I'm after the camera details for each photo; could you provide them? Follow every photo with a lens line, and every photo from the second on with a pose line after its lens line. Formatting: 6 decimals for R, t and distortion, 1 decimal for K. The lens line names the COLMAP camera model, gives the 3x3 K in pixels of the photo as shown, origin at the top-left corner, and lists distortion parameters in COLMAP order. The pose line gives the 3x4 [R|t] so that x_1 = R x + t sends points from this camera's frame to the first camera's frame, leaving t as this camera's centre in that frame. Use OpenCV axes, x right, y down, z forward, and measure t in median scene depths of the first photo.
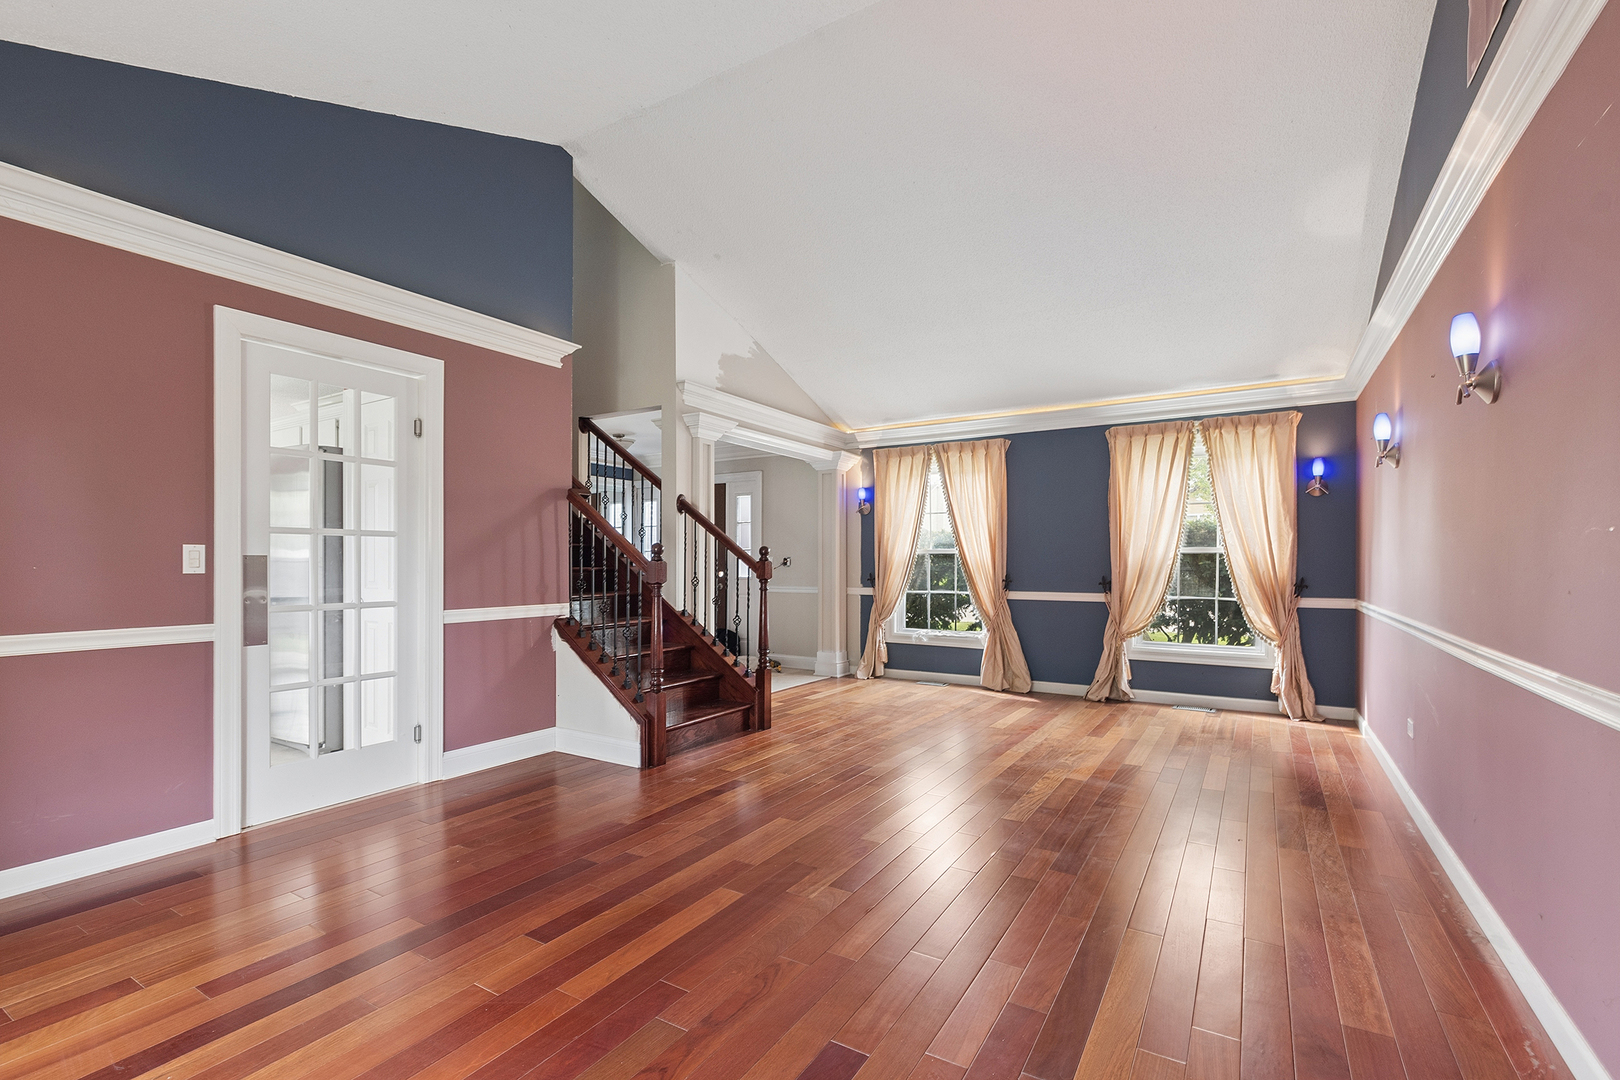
lens RADIAL K [[726.2, 0, 804.5], [0, 726.2, 569.8], [0, 0, 1]] dist [-0.003616, -0.000243]
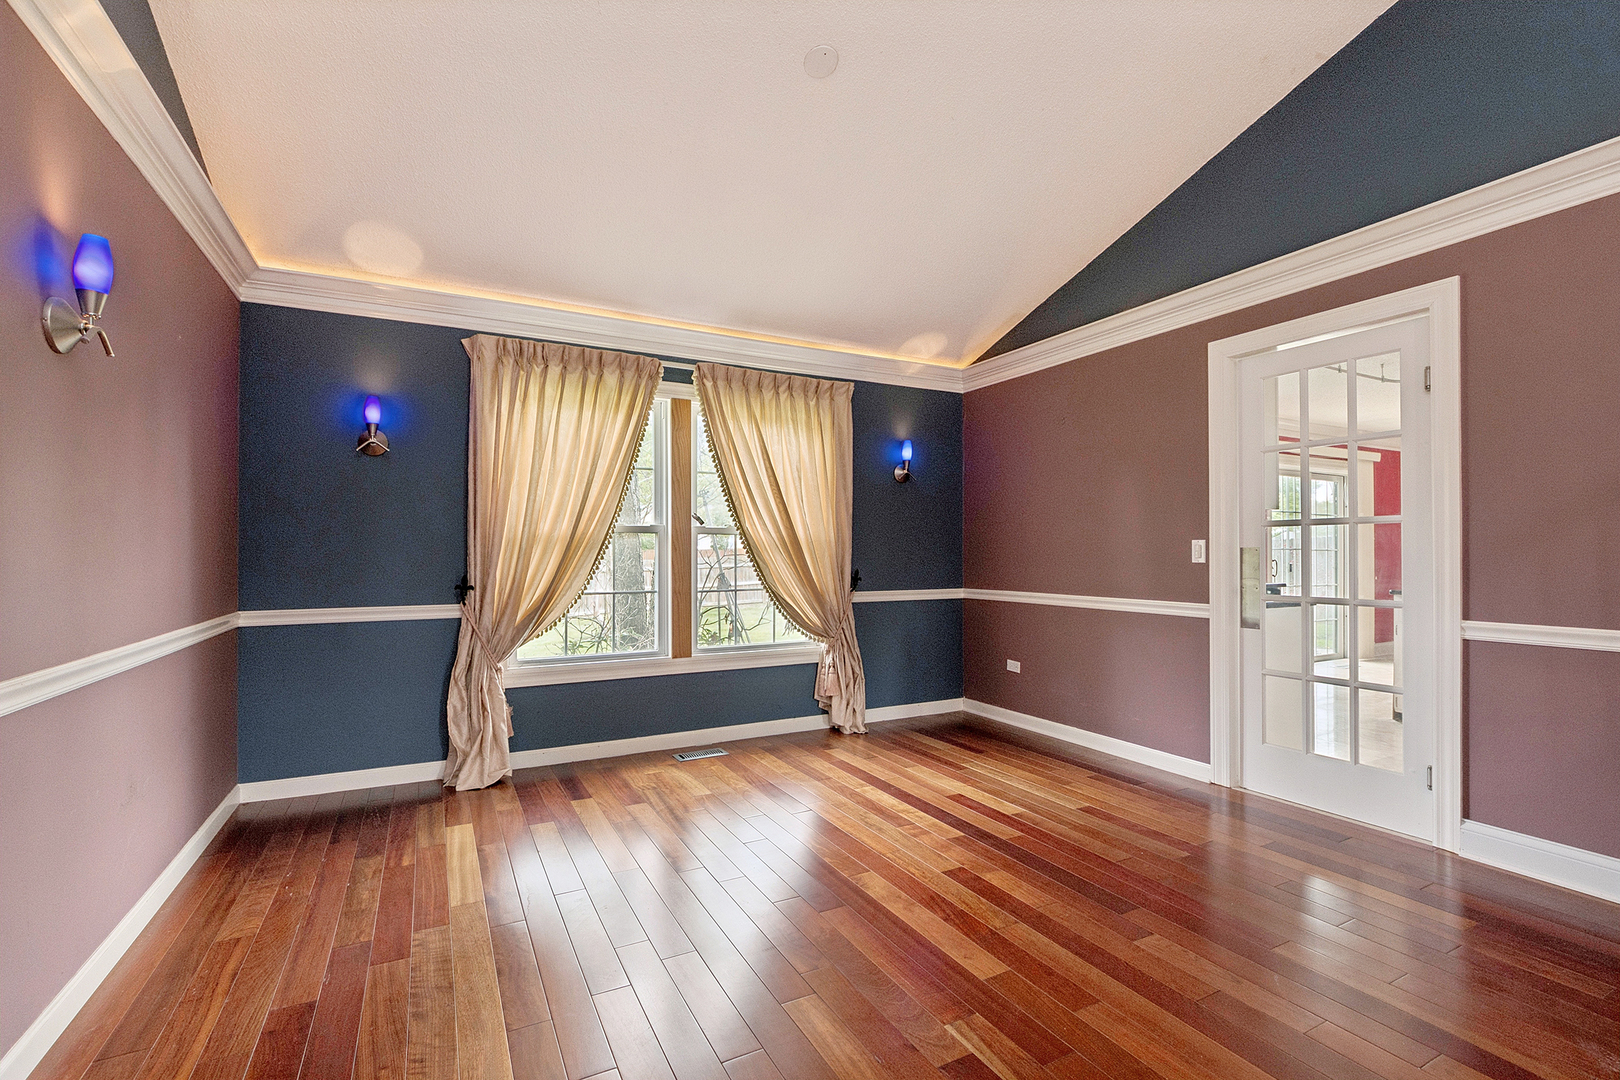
lens RADIAL K [[726.2, 0, 810.4], [0, 726.2, 543.9], [0, 0, 1]] dist [-0.003616, -0.000243]
pose [[-0.504112, -0.008541, -0.863596, 0.555961], [-0.006775, 0.999959, -0.005934, -0.014550], [0.863612, 0.002860, -0.504150, 0.992174]]
